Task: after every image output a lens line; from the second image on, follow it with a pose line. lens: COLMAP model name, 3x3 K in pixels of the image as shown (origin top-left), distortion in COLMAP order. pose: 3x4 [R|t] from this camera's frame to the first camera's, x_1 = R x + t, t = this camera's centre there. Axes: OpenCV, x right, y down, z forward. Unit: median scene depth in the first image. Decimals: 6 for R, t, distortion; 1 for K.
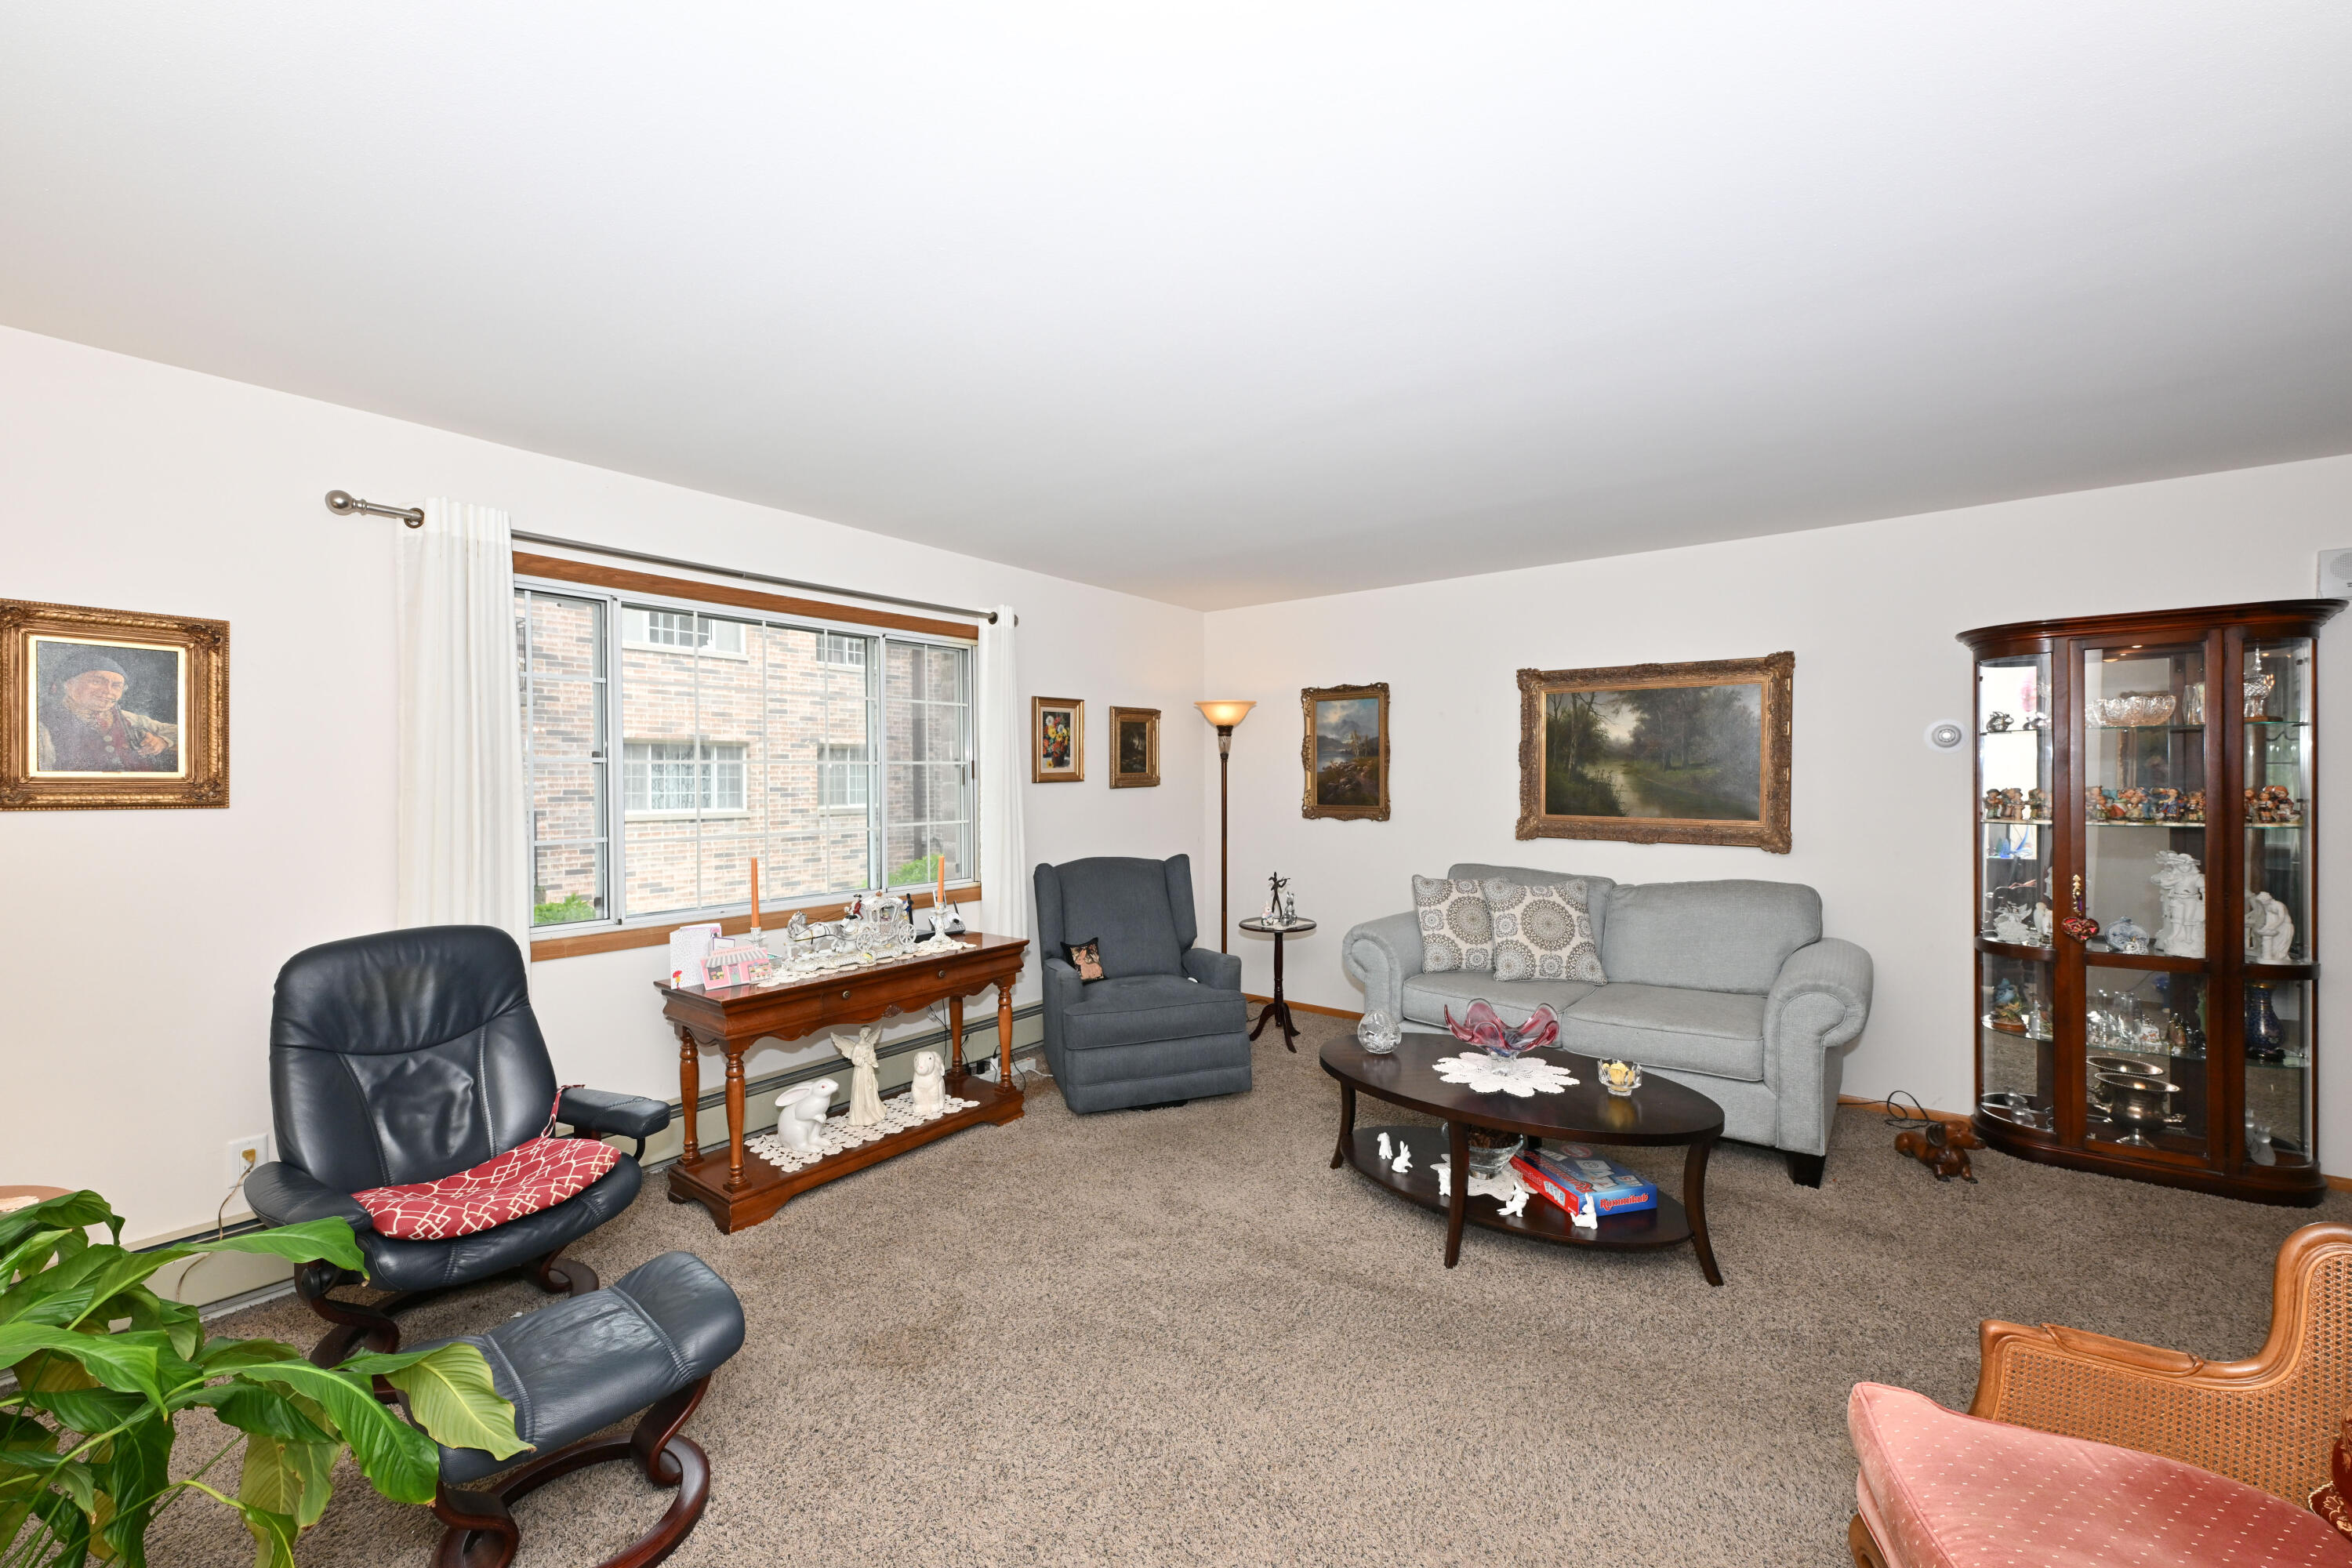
lens RADIAL K [[929.9, 0, 1182.7], [0, 929.9, 786.4], [0, 0, 1]] dist [0.001895, -0.000164]
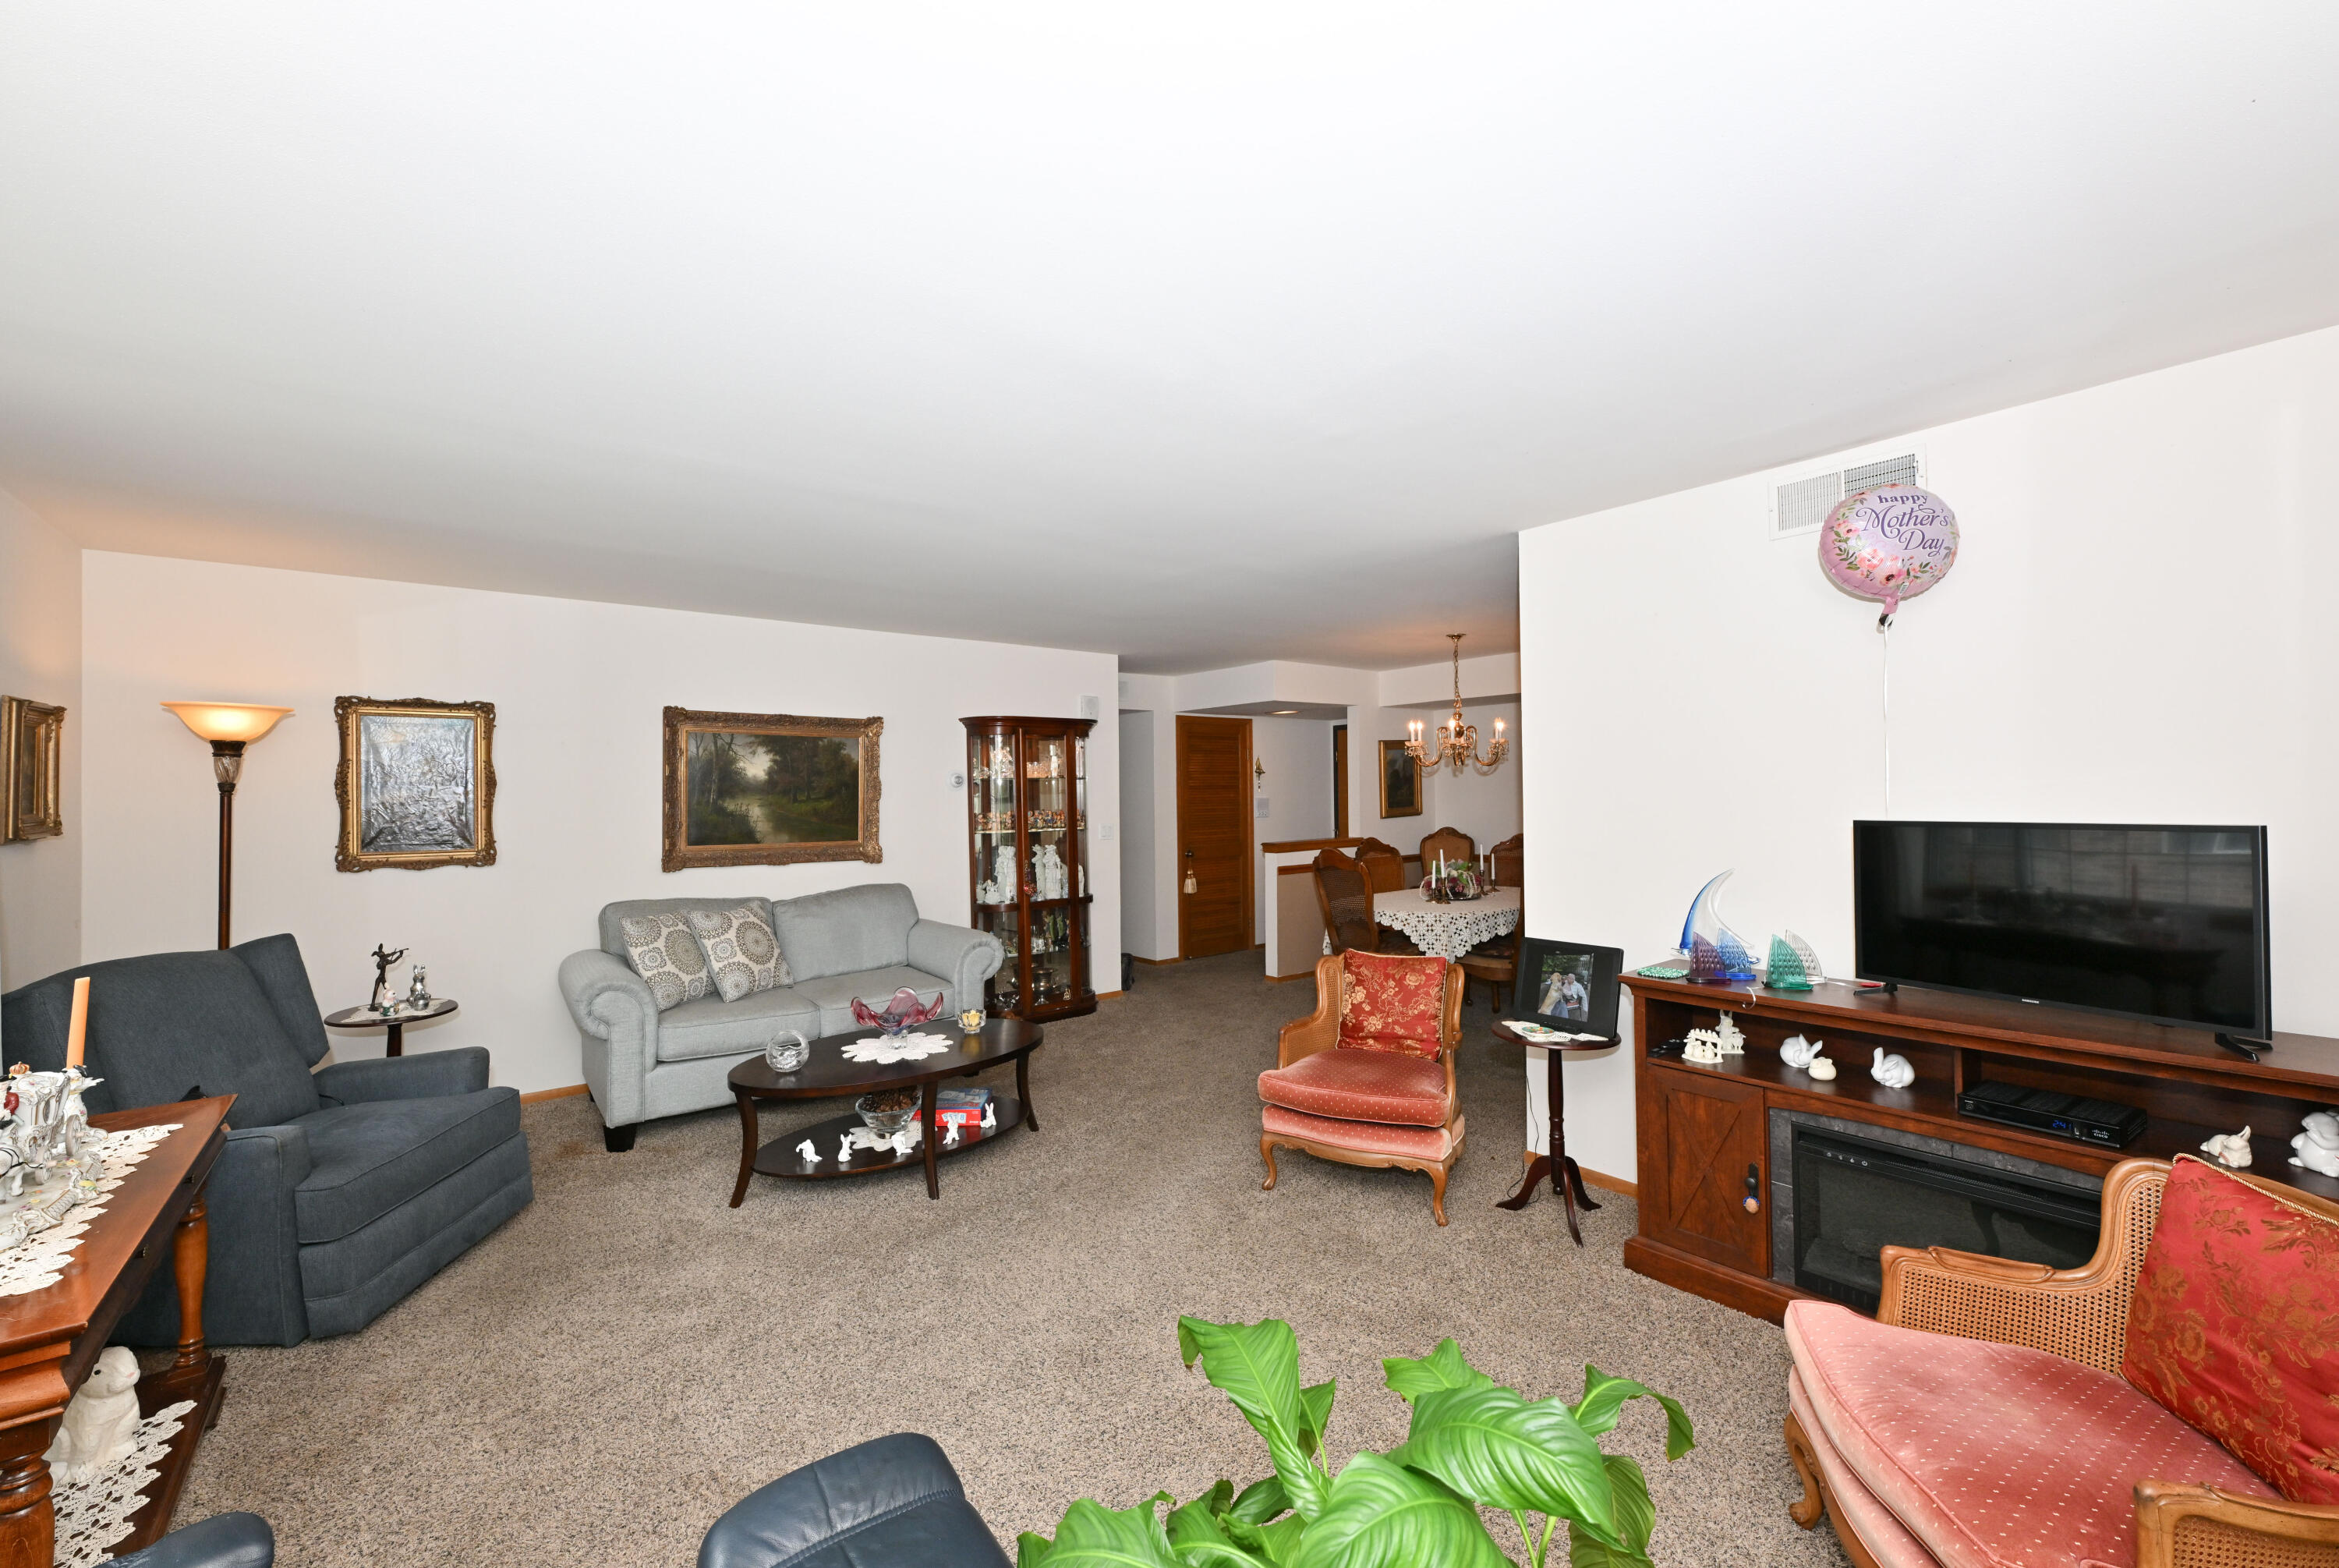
lens RADIAL K [[924.8, 0, 1166.9], [0, 924.8, 781.2], [0, 0, 1]] dist [0.001895, -0.000164]
pose [[0.240493, 0.014008, 0.970550, -0.533382], [0.020780, 0.999592, -0.019577, -0.012287], [-0.970428, 0.024877, 0.240104, 0.232862]]
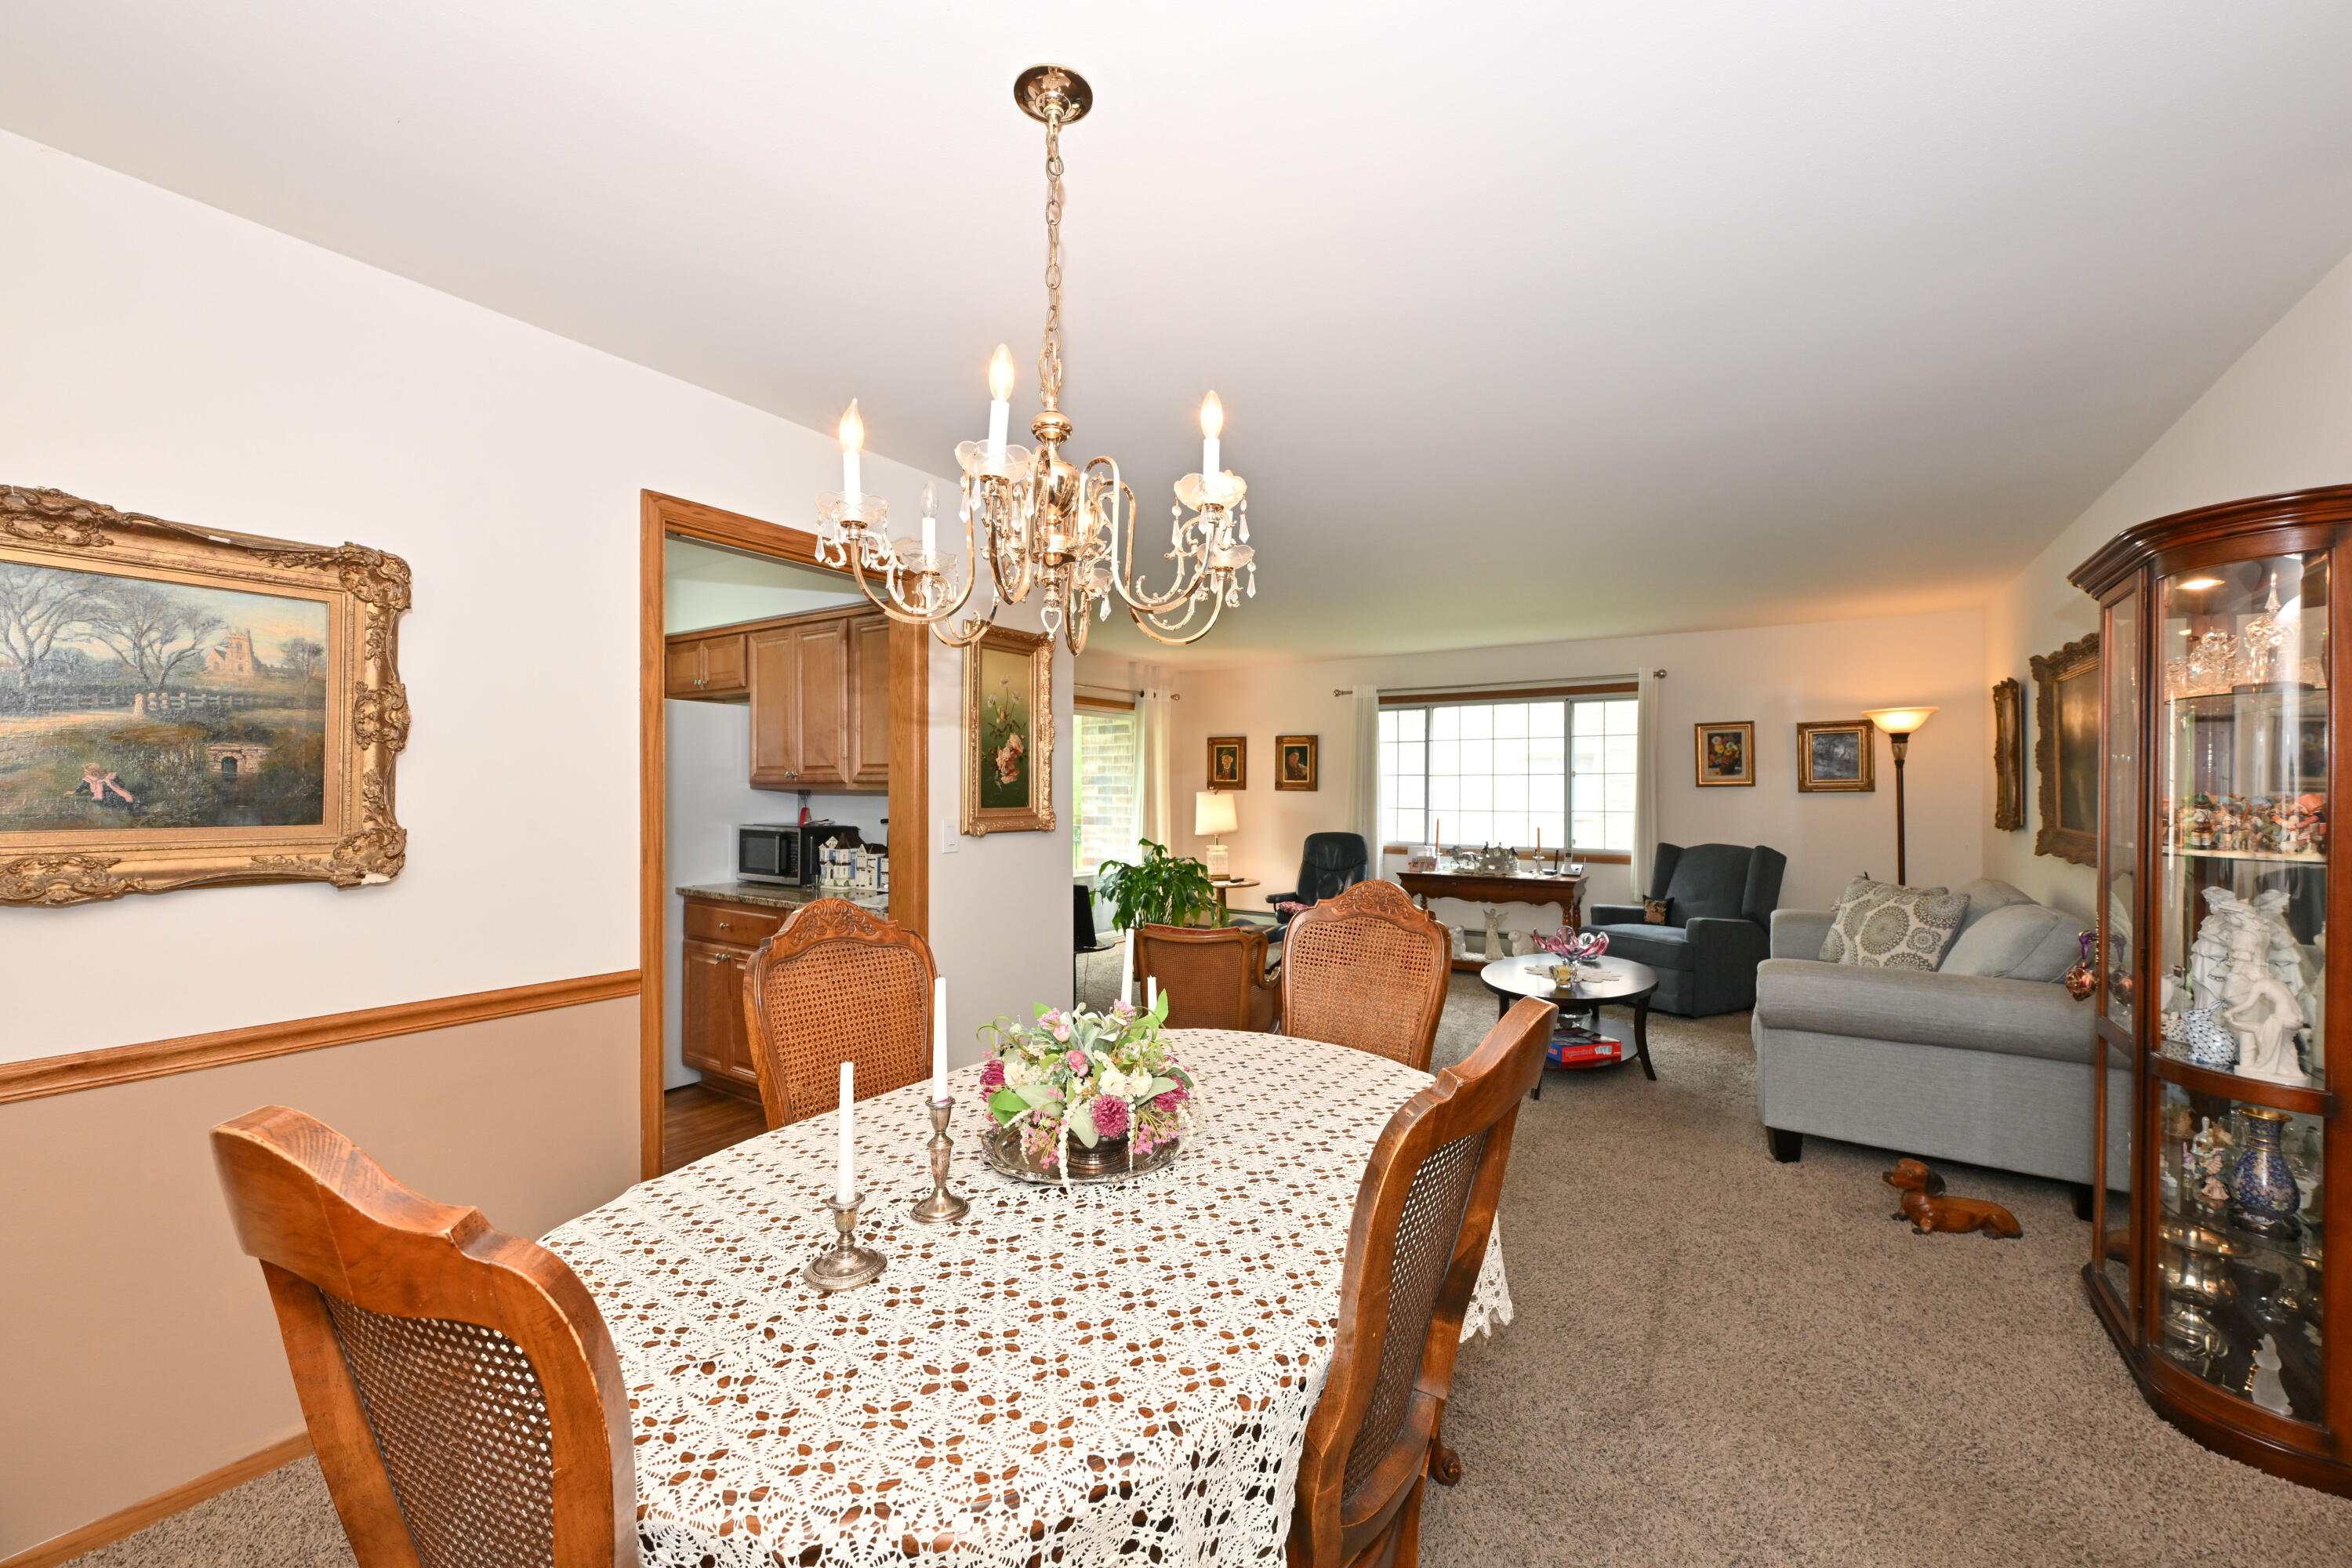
lens RADIAL K [[929.9, 0, 1192.8], [0, 929.9, 784.0], [0, 0, 1]] dist [0.001895, -0.000164]
pose [[0.073681, 0.001846, -0.997280, 1.243567], [-0.013130, 0.999913, 0.000880, 0.000403], [0.997195, 0.013030, 0.073699, 0.175683]]
